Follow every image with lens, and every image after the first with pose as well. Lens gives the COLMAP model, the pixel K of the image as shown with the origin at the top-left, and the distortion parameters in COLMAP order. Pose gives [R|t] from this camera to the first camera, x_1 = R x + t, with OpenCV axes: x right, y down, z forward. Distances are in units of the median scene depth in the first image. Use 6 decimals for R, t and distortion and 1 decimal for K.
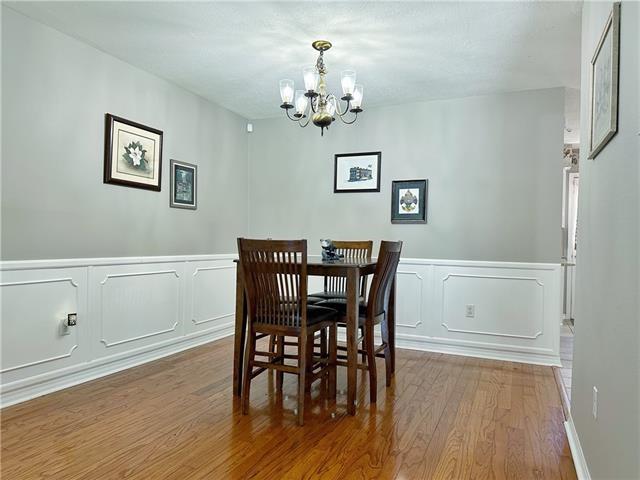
lens RADIAL K [[448.7, 0, 321.0], [0, 448.7, 240.4], [0, 0, 1]] dist [0.010280, 0.001850]
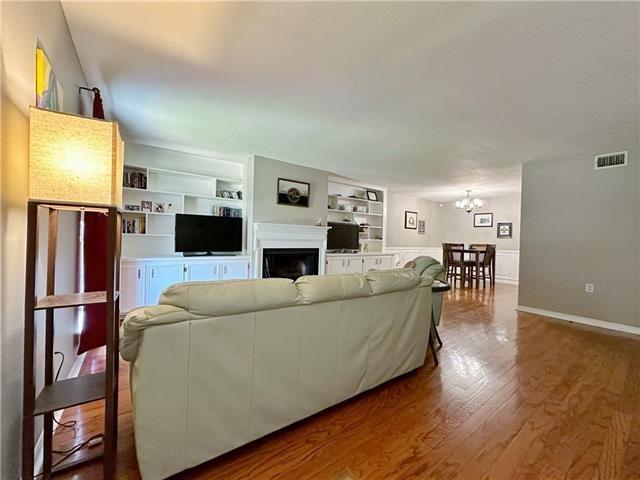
lens RADIAL K [[254.2, 0, 320.1], [0, 254.2, 239.8], [0, 0, 1]] dist [-0.001879, -0.000277]
pose [[0.861810, 0.007670, -0.507173, 0.008712], [-0.011037, 0.999932, -0.003632, -0.010235], [0.507111, 0.008728, 0.861837, -1.177477]]
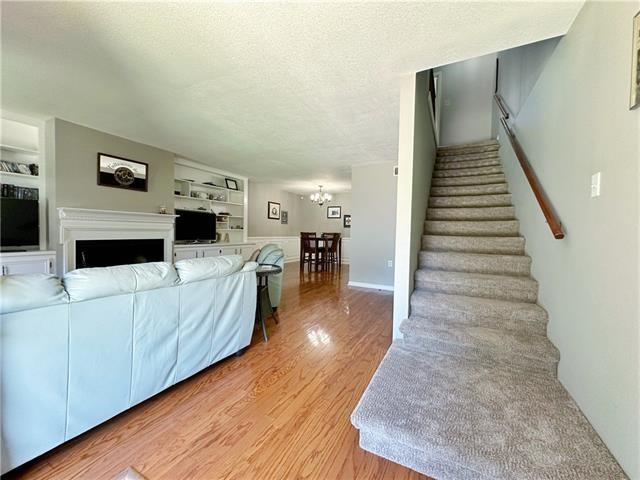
lens RADIAL K [[254.2, 0, 319.3], [0, 254.2, 238.9], [0, 0, 1]] dist [-0.001879, -0.000277]
pose [[0.997612, 0.002512, -0.069017, 0.129346], [-0.000711, 0.999659, 0.026101, -0.002923], [0.069059, -0.025990, 0.997274, -1.157965]]
